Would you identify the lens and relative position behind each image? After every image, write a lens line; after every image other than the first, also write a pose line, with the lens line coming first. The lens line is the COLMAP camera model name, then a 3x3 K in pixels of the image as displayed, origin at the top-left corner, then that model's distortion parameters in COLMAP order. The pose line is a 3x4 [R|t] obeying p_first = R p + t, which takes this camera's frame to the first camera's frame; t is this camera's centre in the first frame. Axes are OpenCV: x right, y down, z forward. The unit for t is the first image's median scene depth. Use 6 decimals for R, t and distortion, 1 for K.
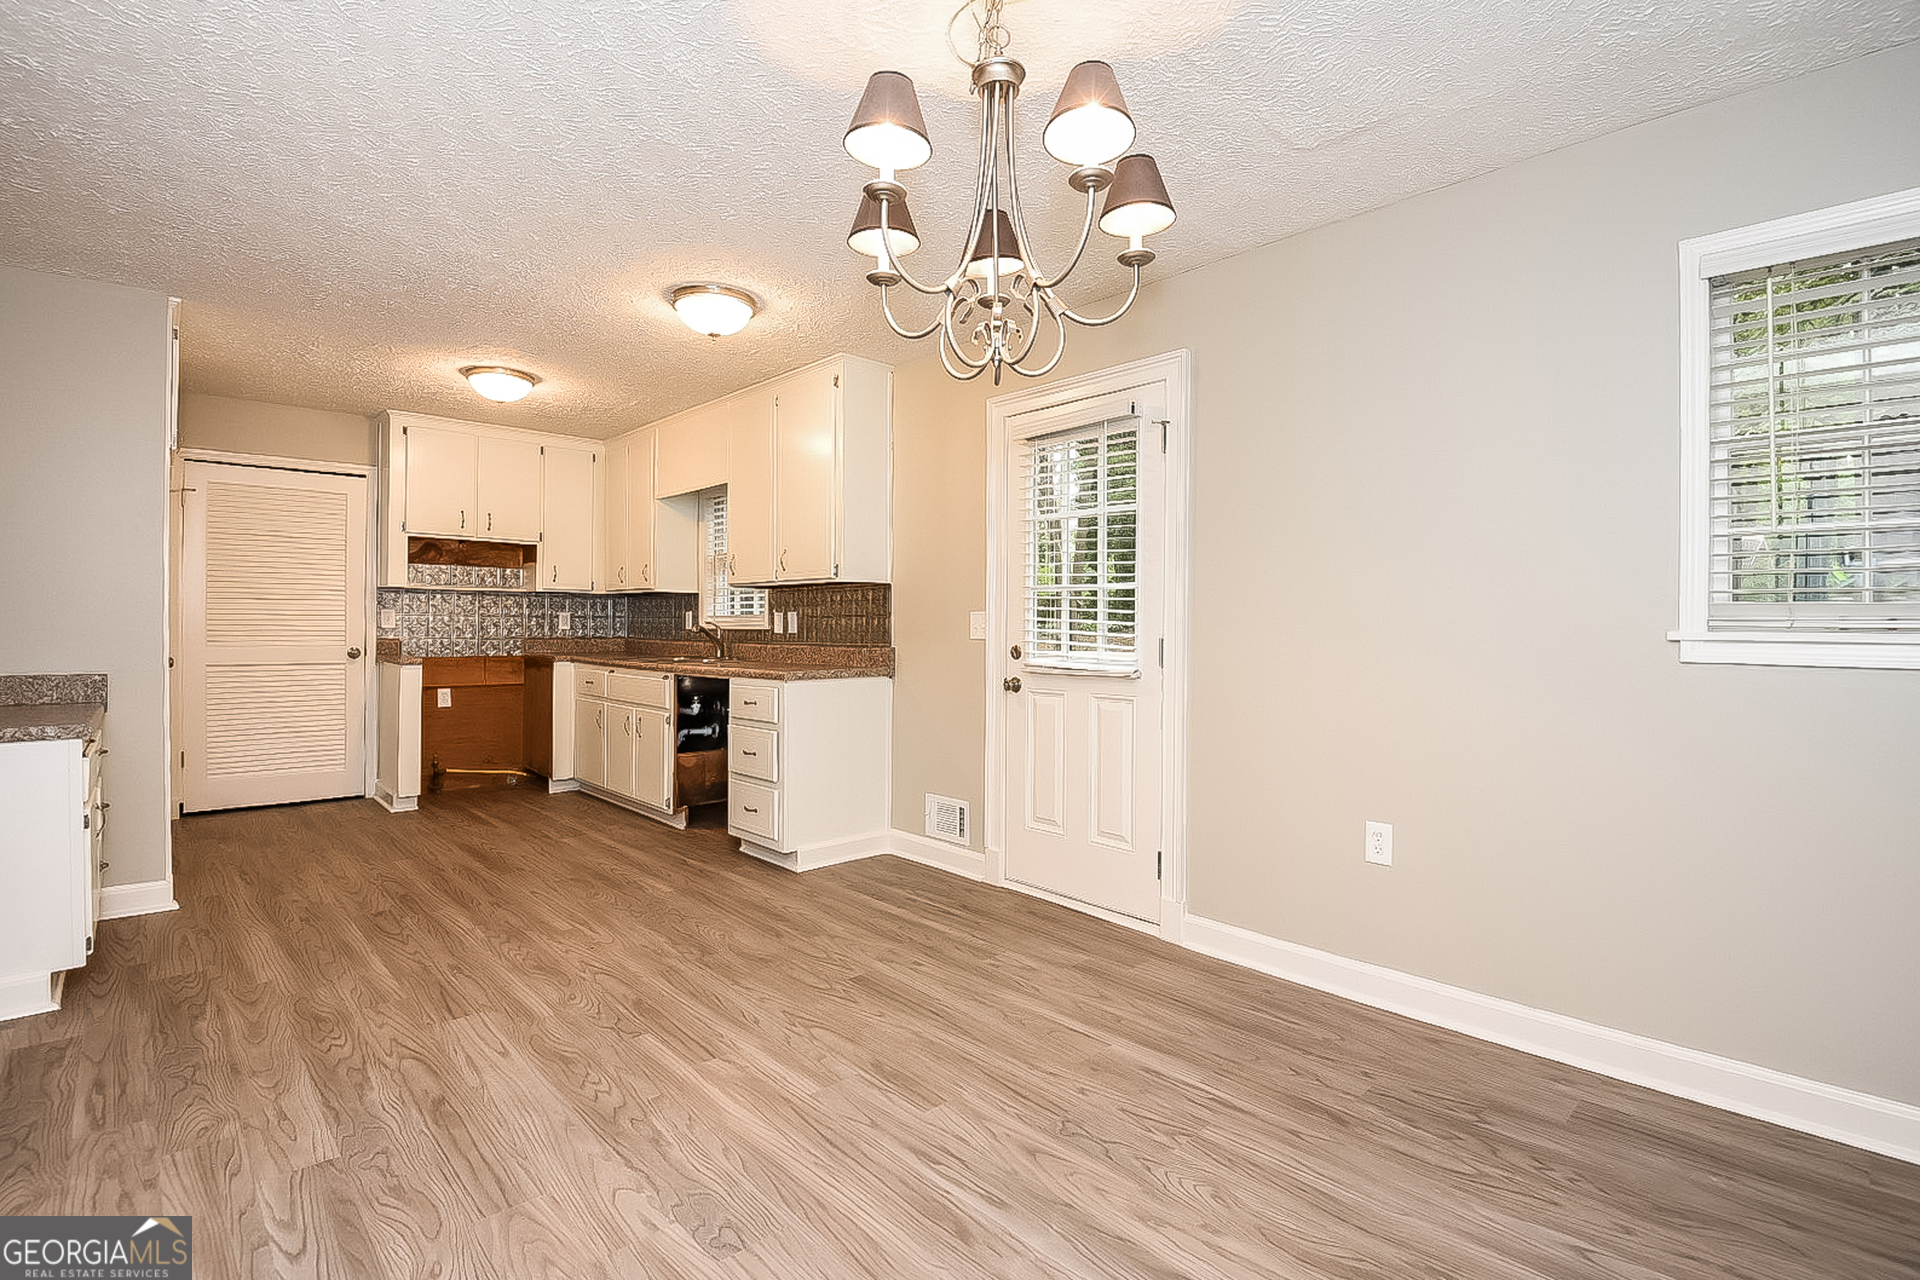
lens RADIAL K [[872.5, 0, 965.4], [0, 872.5, 623.2], [0, 0, 1]] dist [-0.014077, -0.014621]
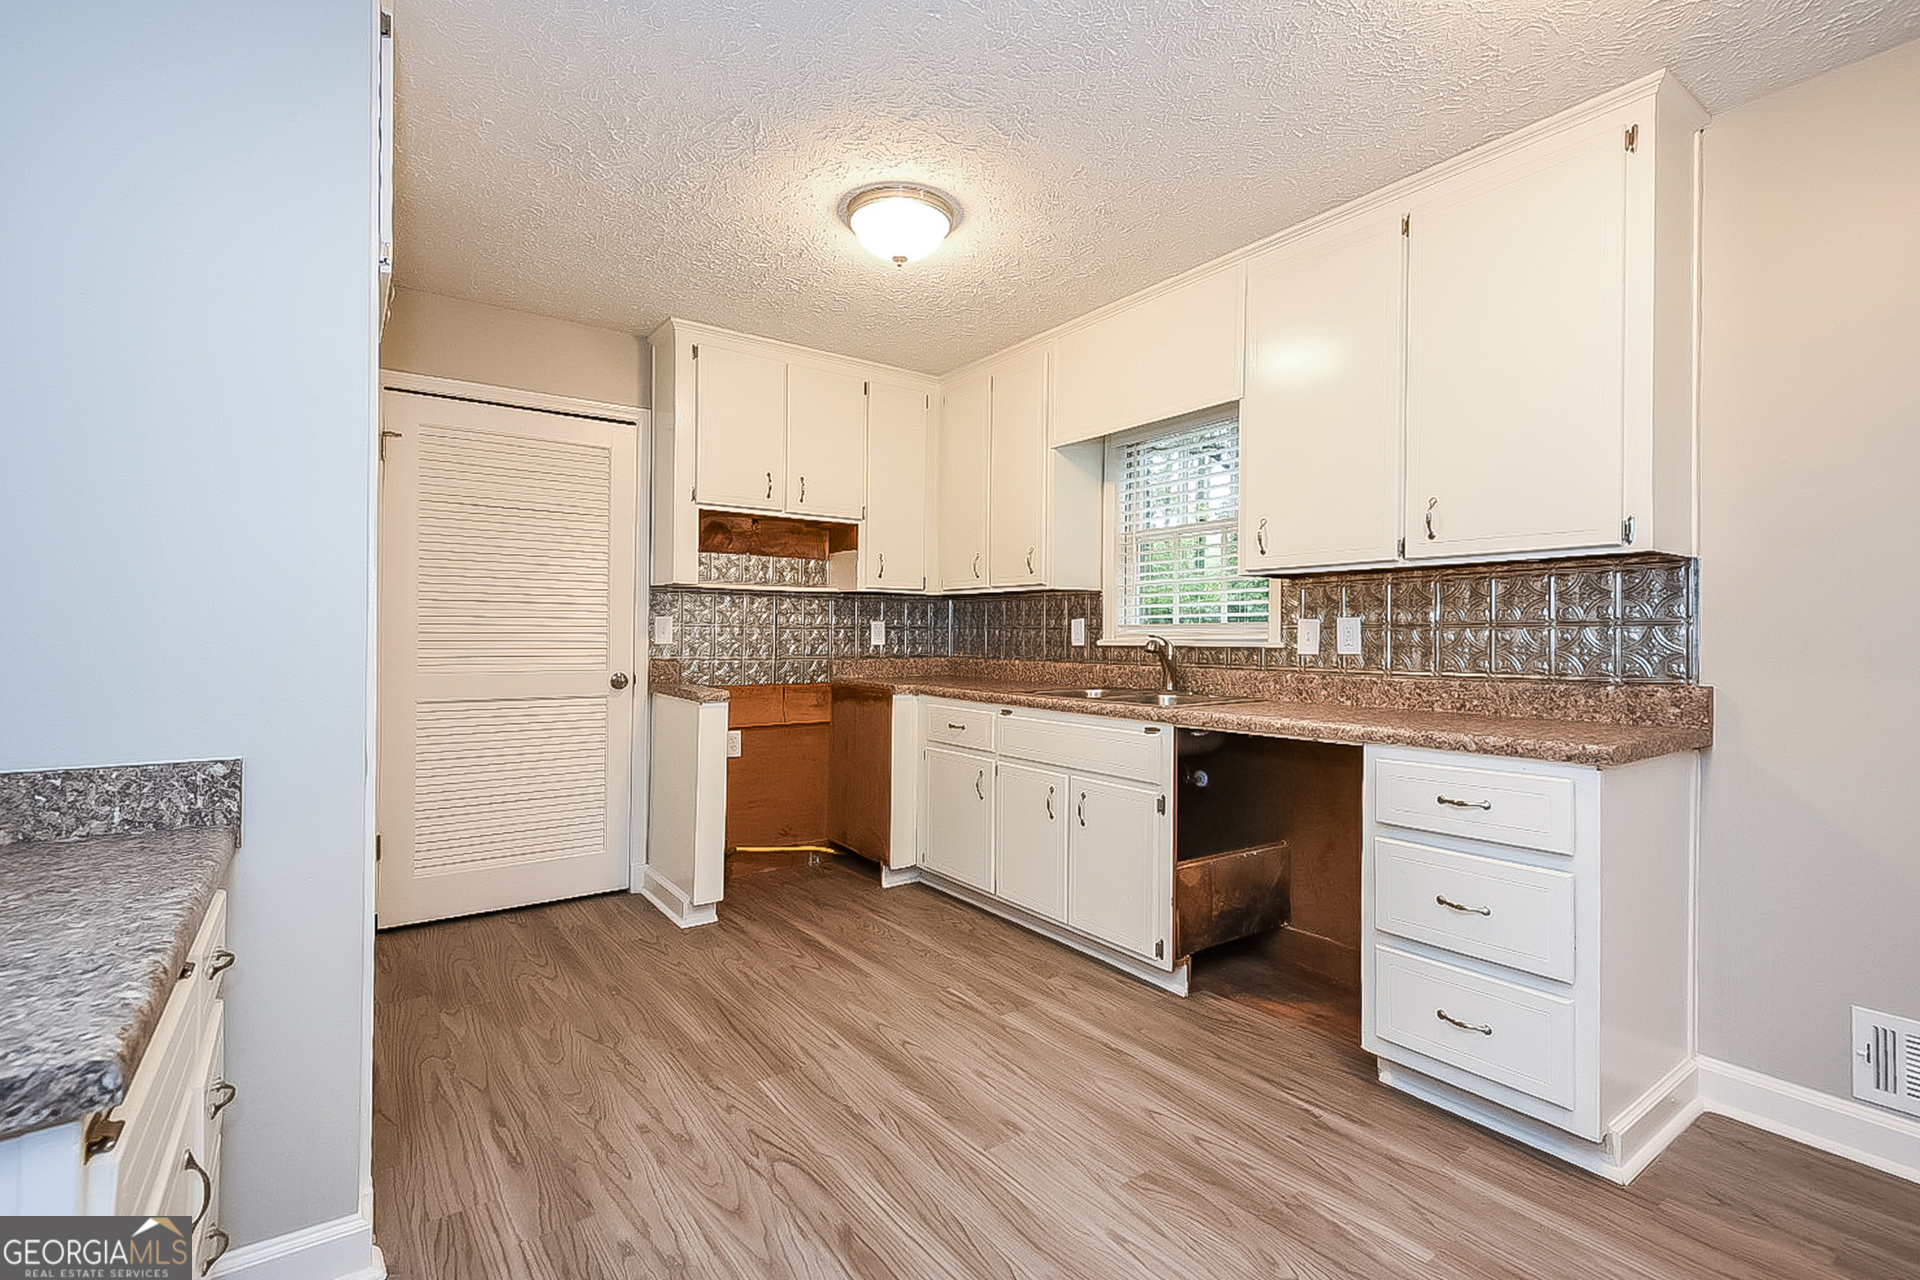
lens RADIAL K [[866.3, 0, 954.0], [0, 866.3, 621.4], [0, 0, 1]] dist [0.047988, -0.027676]
pose [[0.988978, -0.003735, -0.148016, -0.344056], [0.001598, 0.999893, -0.014557, -0.002355], [0.148054, 0.014160, 0.988878, 0.355246]]
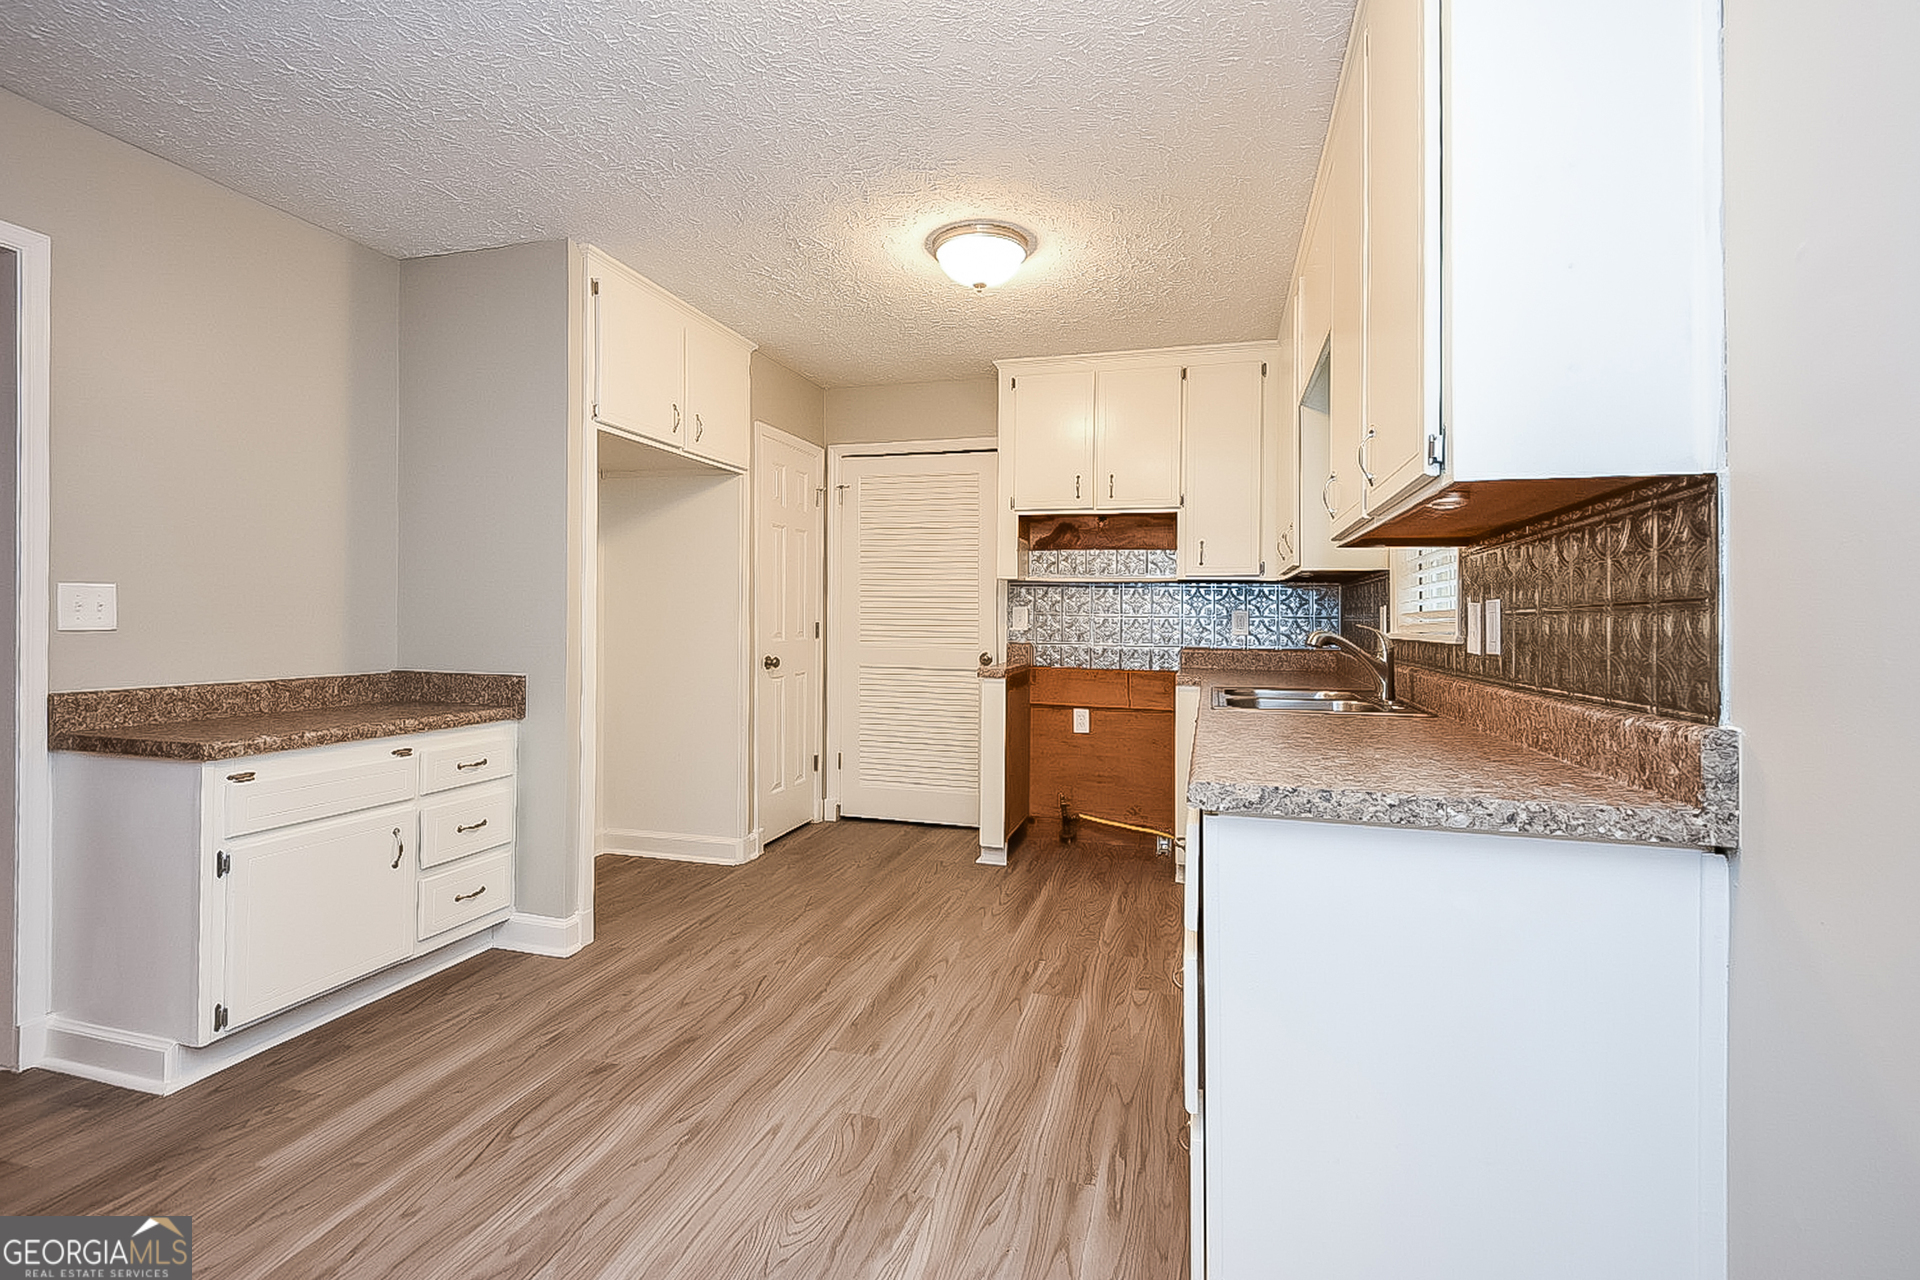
lens RADIAL K [[867.7, 0, 959.9], [0, 867.7, 606.6], [0, 0, 1]] dist [0.036961, -0.014570]
pose [[0.500081, -0.011837, -0.865898, 0.018538], [-0.009858, 0.999764, -0.019360, -0.000070], [0.865922, 0.018218, 0.499847, 0.552141]]
